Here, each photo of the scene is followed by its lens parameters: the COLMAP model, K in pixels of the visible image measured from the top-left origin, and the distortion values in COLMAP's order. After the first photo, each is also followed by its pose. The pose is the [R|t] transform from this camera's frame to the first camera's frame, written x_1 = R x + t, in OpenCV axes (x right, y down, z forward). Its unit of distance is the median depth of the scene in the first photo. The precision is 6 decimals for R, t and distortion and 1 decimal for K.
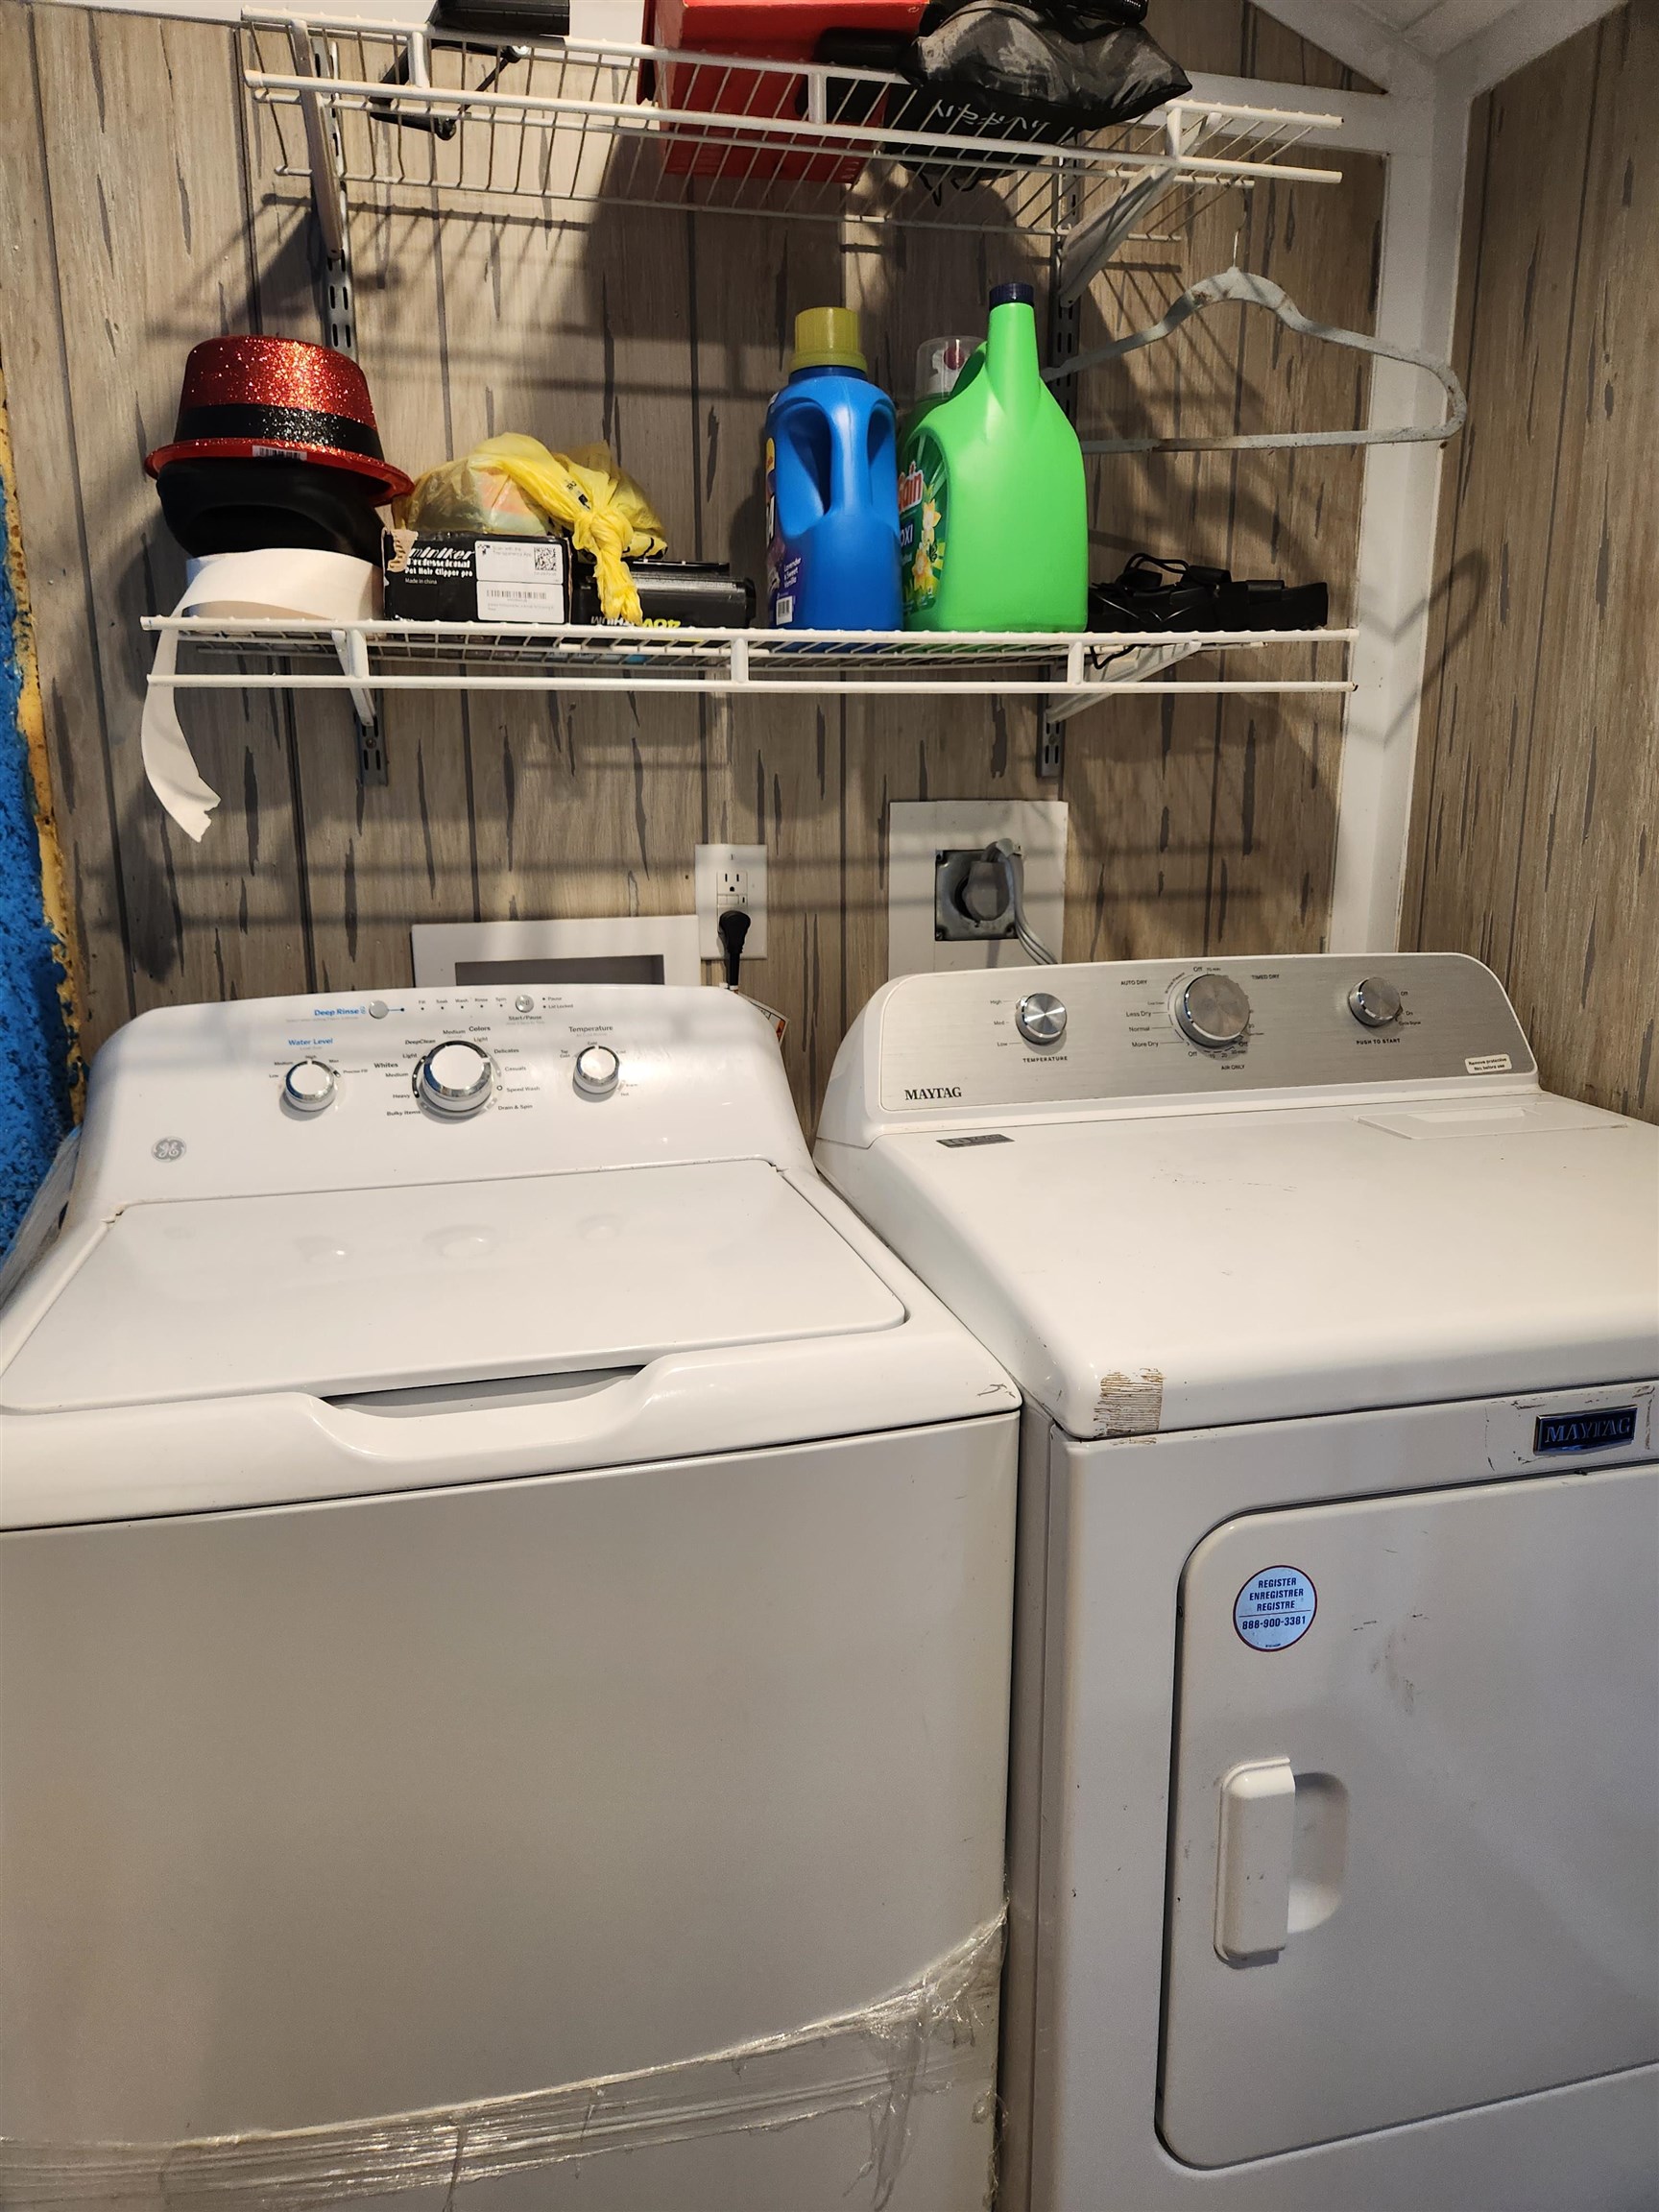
lens RADIAL K [[1477.4, 0, 840.7], [0, 1477.4, 1107.0], [0, 0, 1]] dist [0.077880, -0.067477]
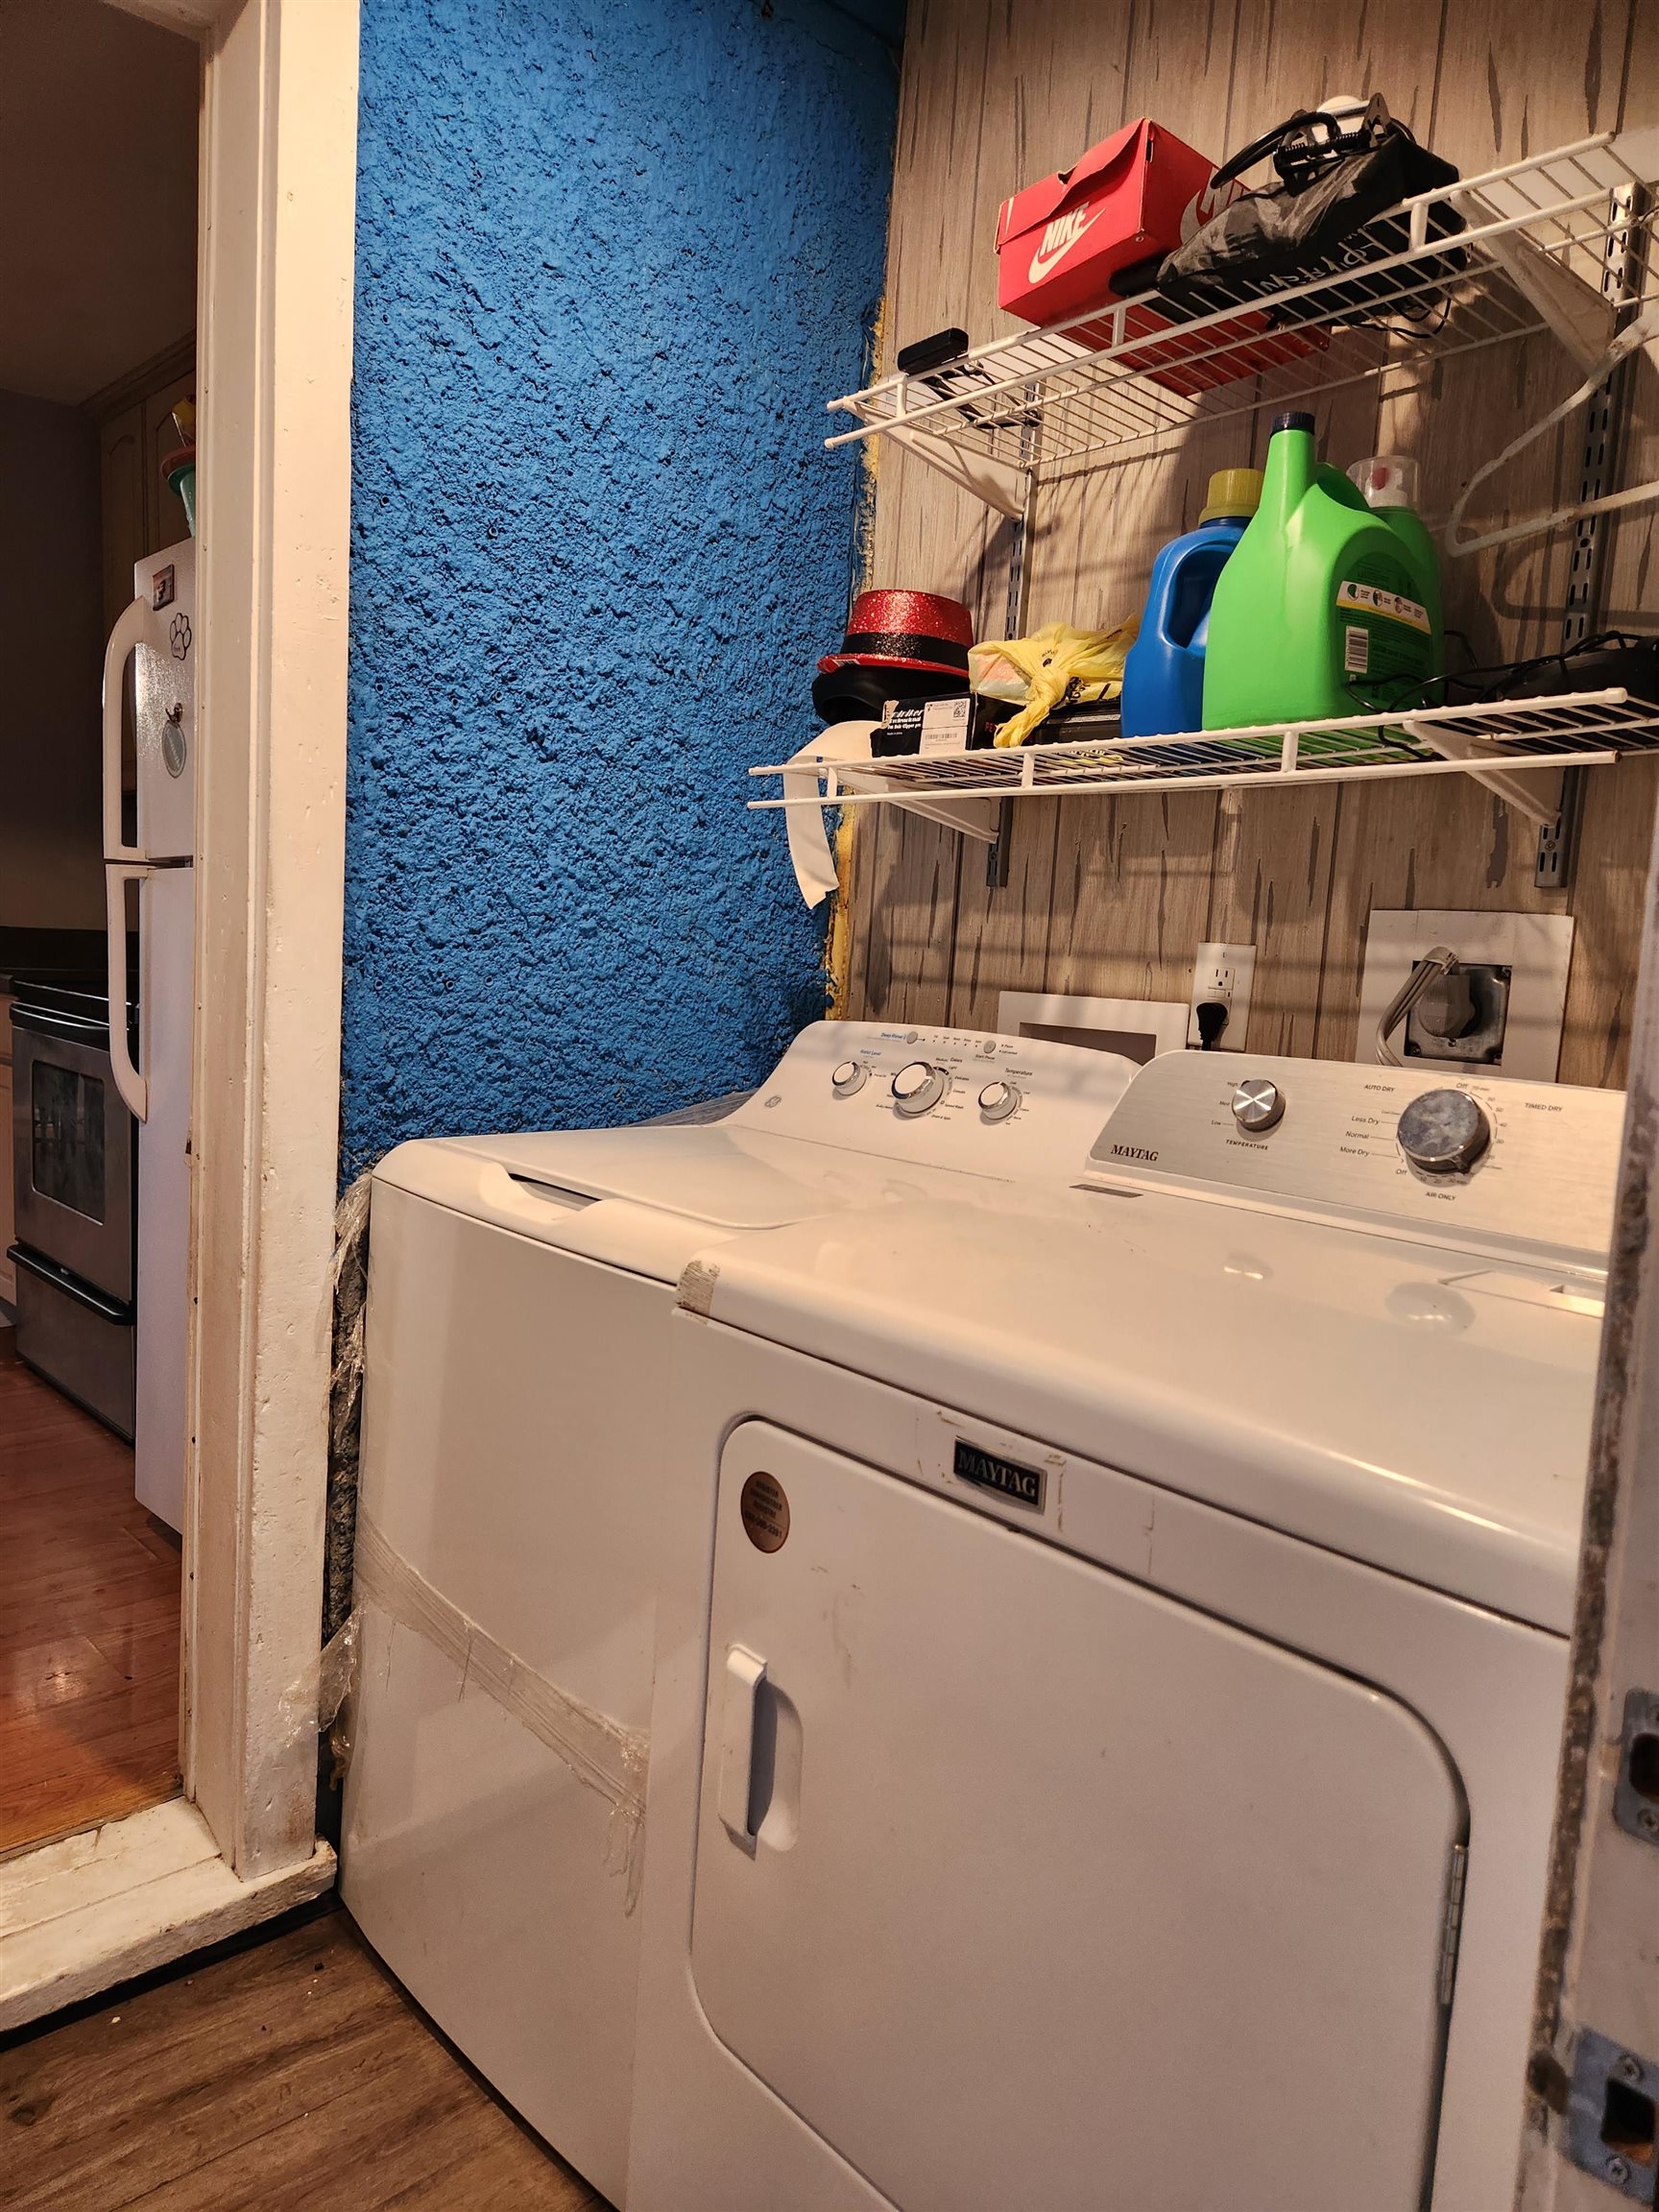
lens RADIAL K [[1477.4, 0, 839.5], [0, 1477.4, 1104.8], [0, 0, 1]] dist [0.077880, -0.067477]
pose [[0.473997, 0.127844, -0.871196, 0.781835], [-0.253031, 0.967449, 0.004300, 0.005558], [0.843387, 0.218402, 0.490916, 0.252234]]
